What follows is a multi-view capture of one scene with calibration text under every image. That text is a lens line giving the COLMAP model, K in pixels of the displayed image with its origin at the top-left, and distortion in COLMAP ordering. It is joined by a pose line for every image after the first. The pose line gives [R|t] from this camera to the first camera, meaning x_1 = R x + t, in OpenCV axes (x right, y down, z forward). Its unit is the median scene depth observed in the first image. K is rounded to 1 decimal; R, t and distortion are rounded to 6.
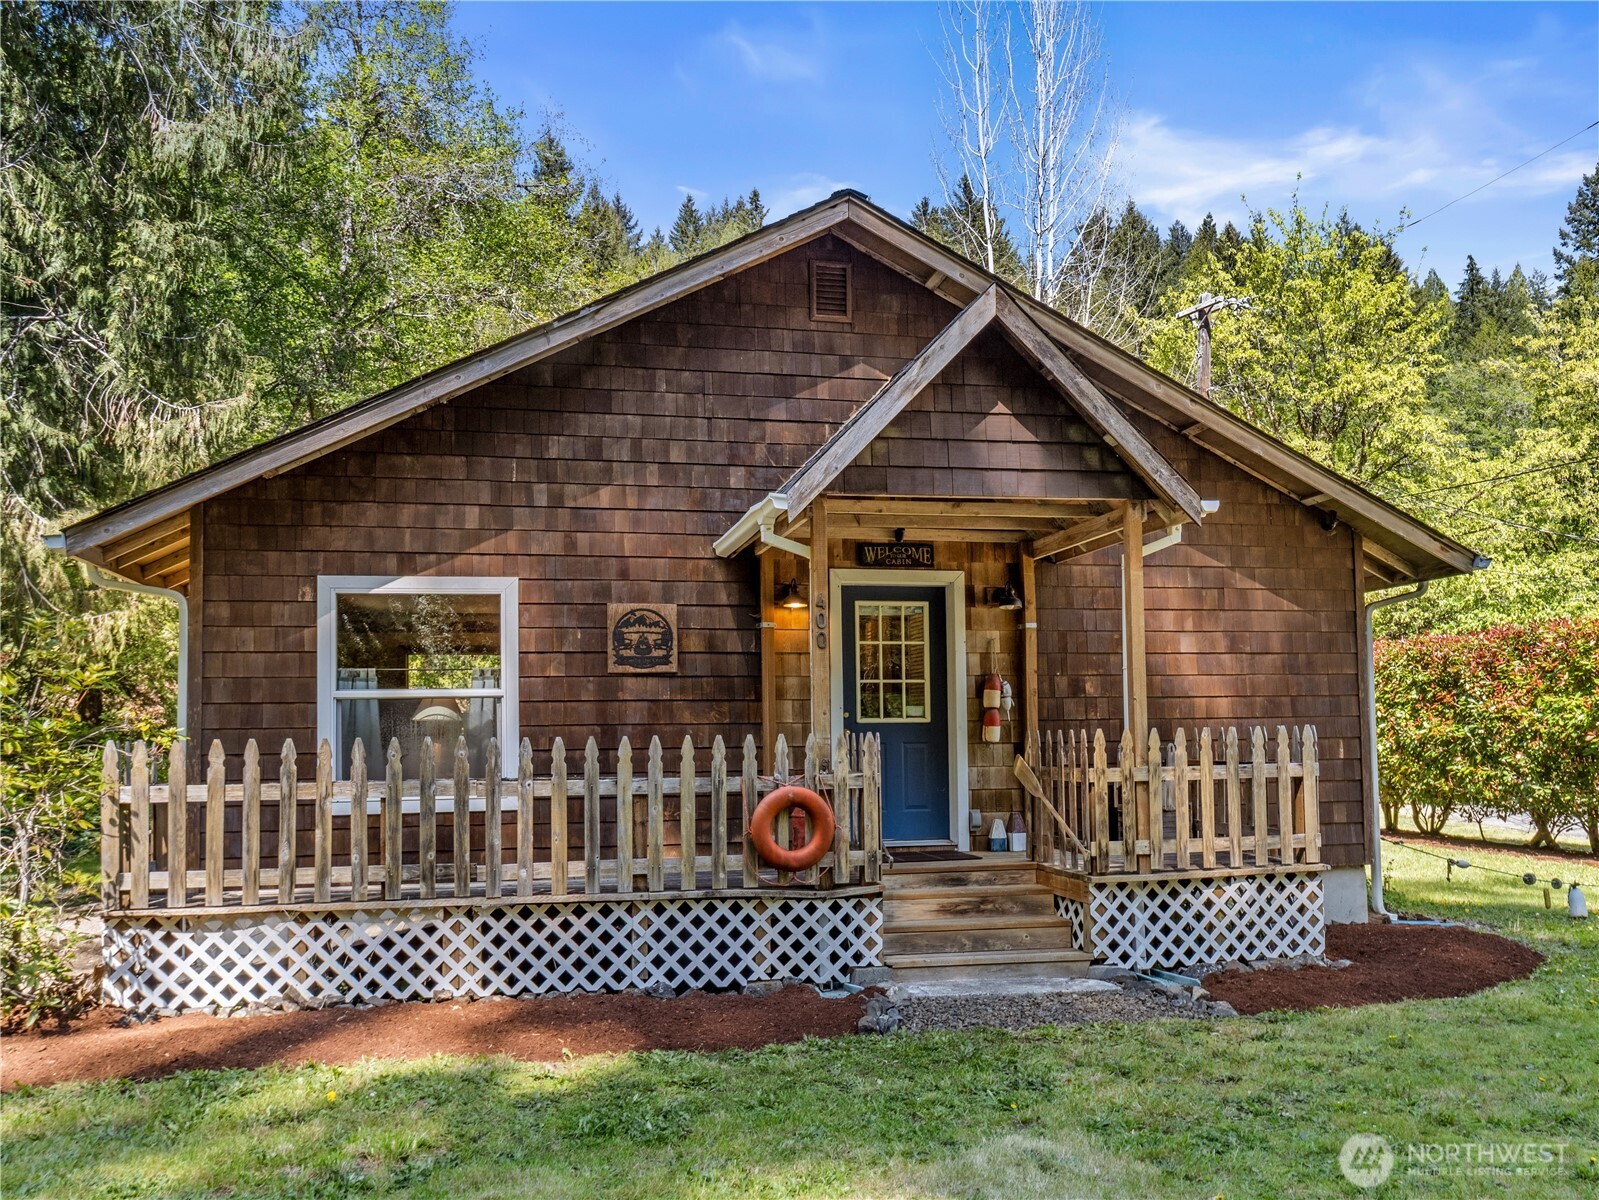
lens RADIAL K [[1229.6, 0, 783.2], [0, 1229.6, 662.8], [0, 0, 1]] dist [0.009564, -0.006356]
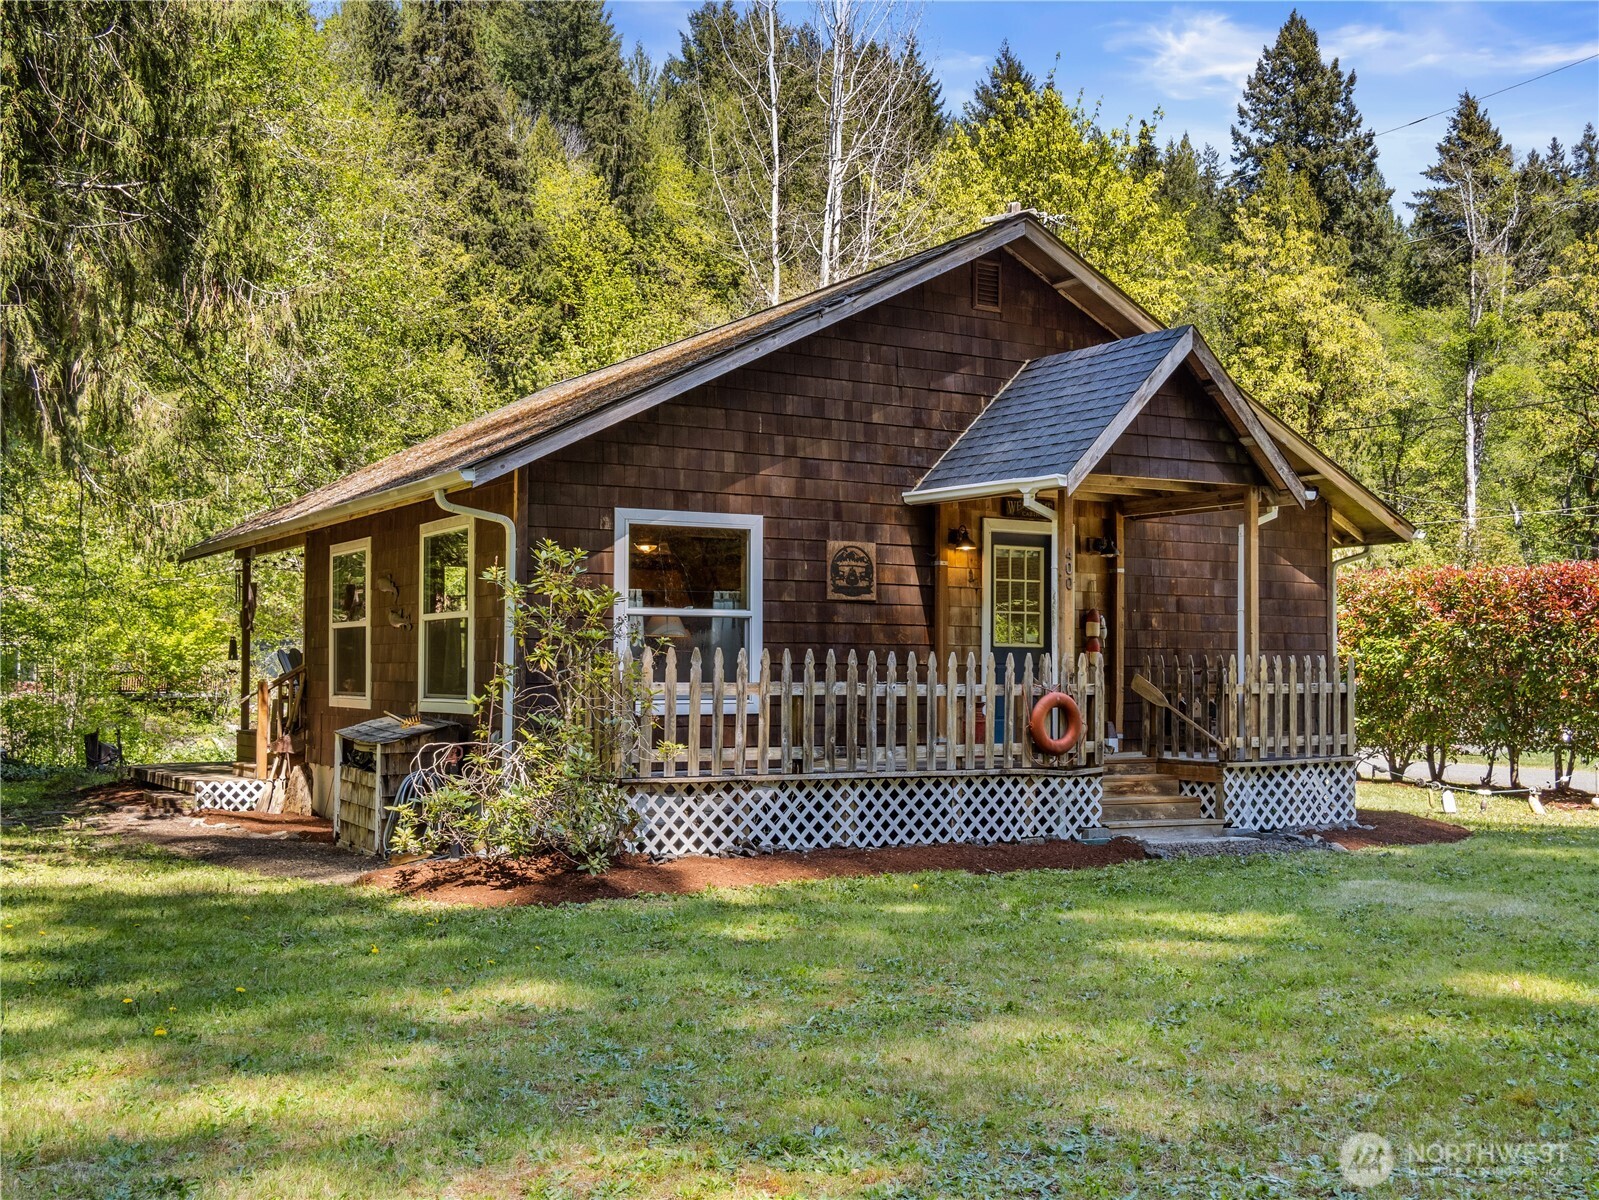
lens RADIAL K [[1670.0, 0, 799.5], [0, 1670.0, 600.0], [0, 0, 1]] dist [0.017724, 0.026859]
pose [[0.944785, 0.031650, 0.326160, -0.771475], [-0.036865, 0.999272, 0.009817, -0.006781], [-0.325611, -0.021299, 0.945264, -0.567450]]
